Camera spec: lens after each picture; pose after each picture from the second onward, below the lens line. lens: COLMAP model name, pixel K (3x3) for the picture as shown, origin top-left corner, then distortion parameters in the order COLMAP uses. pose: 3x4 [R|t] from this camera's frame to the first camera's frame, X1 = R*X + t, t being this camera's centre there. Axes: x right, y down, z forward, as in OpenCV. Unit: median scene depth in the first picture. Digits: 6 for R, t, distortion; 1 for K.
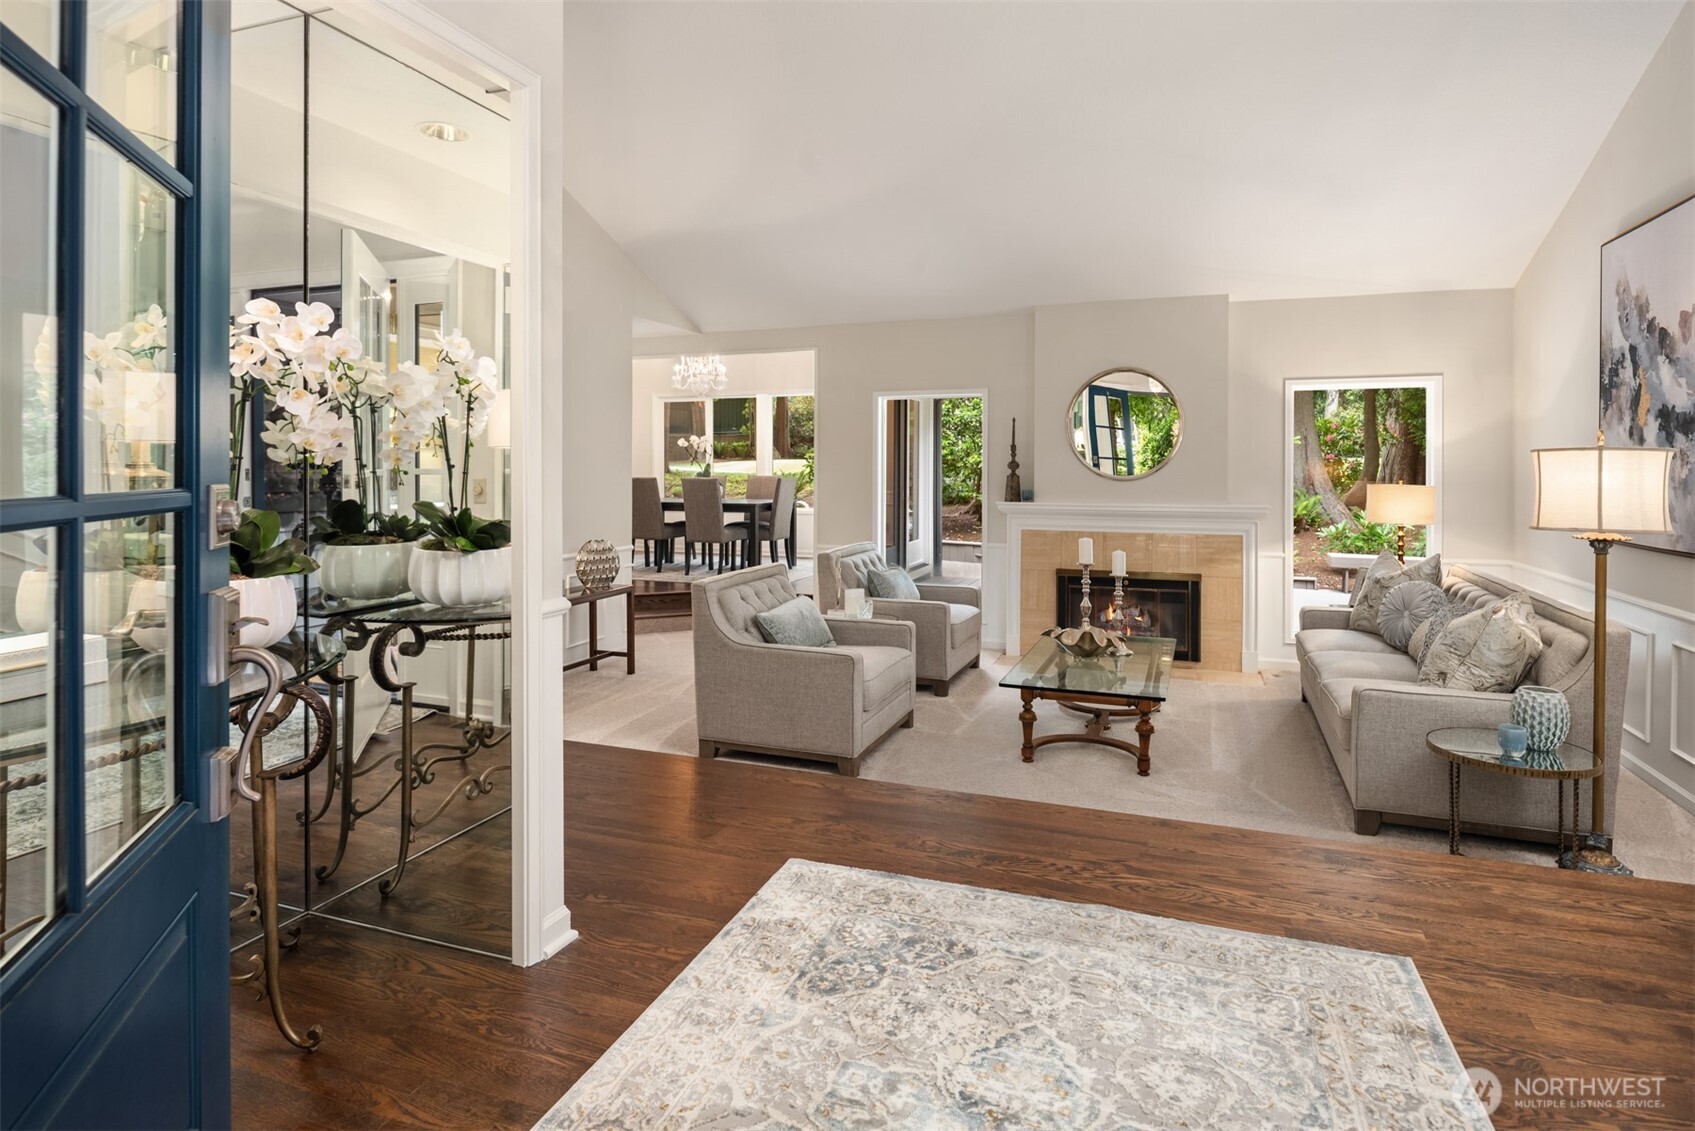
lens RADIAL K [[944.5, 0, 804.2], [0, 944.5, 482.8], [0, 0, 1]] dist [-0.022710, 0.000146]
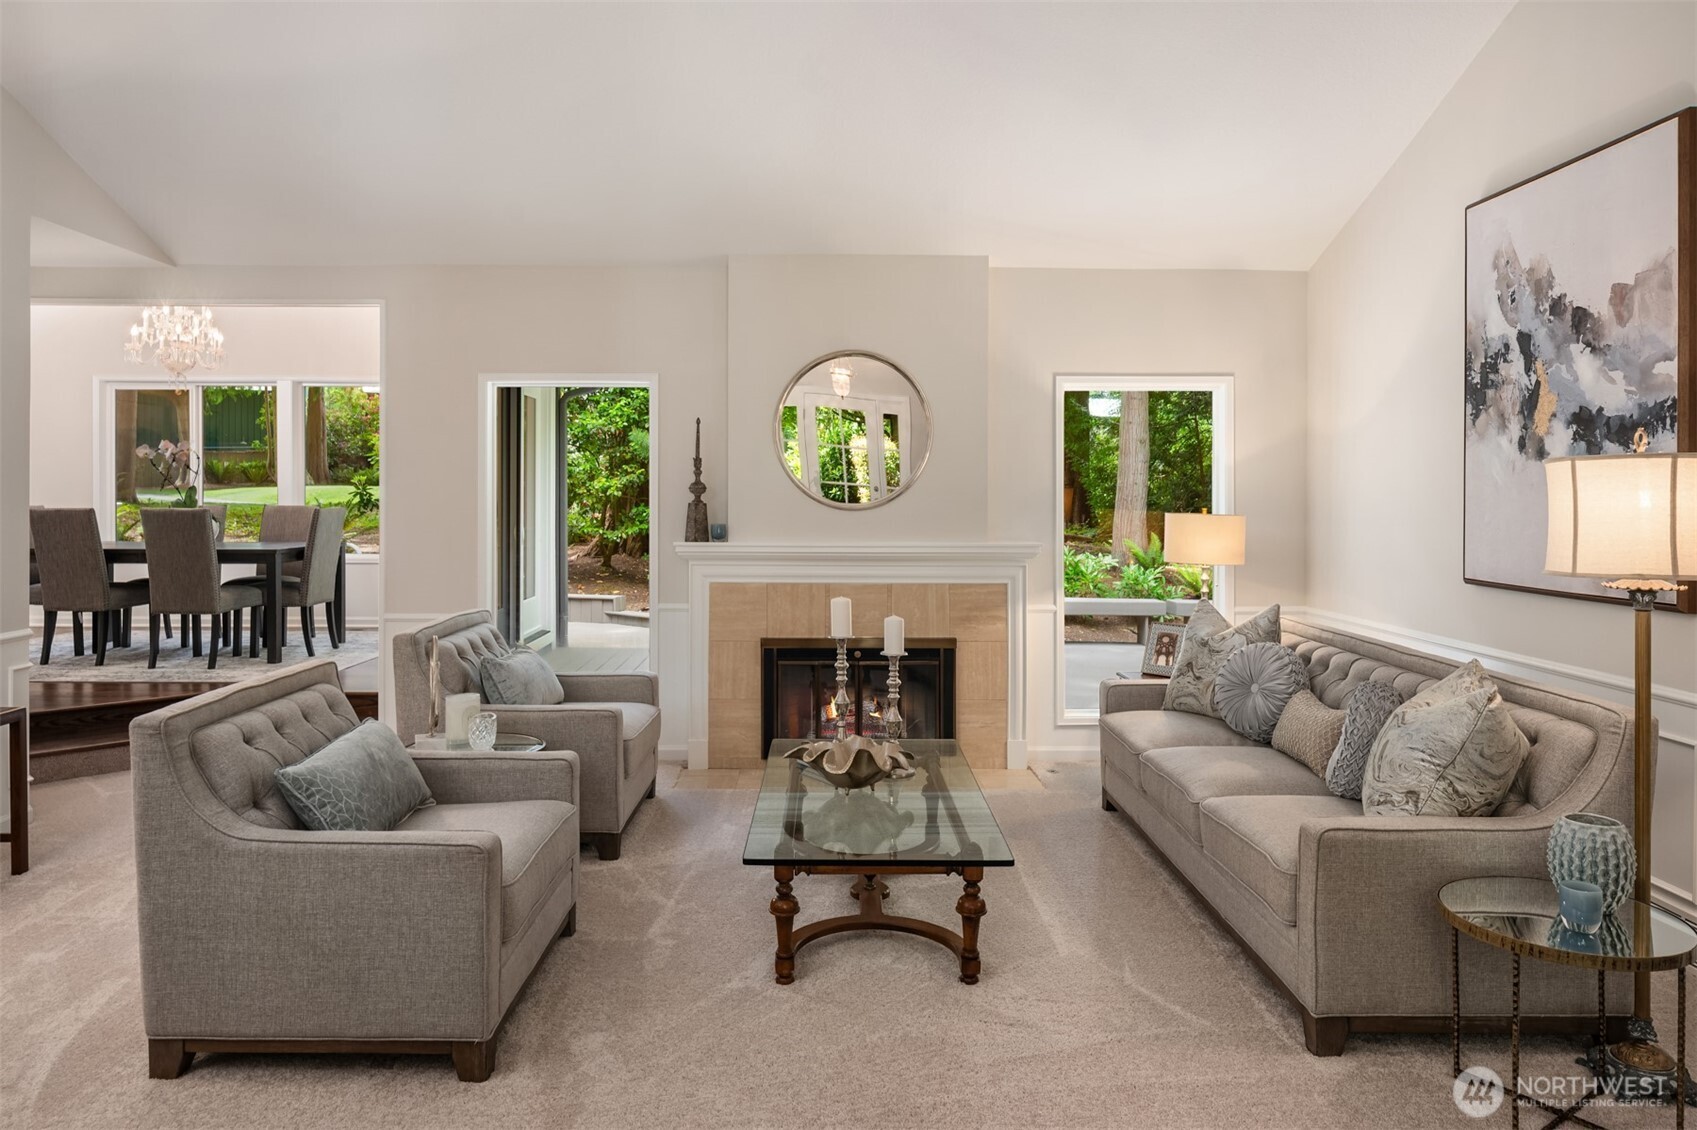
lens RADIAL K [[1136.1, 0, 827.8], [0, 1136.1, 509.3], [0, 0, 1]] dist [-0.001556, -0.000137]
pose [[0.920898, -0.002743, 0.389795, -0.011273], [0.005100, 0.999974, -0.005012, 0.001486], [-0.389771, 0.006604, 0.920888, 0.229655]]
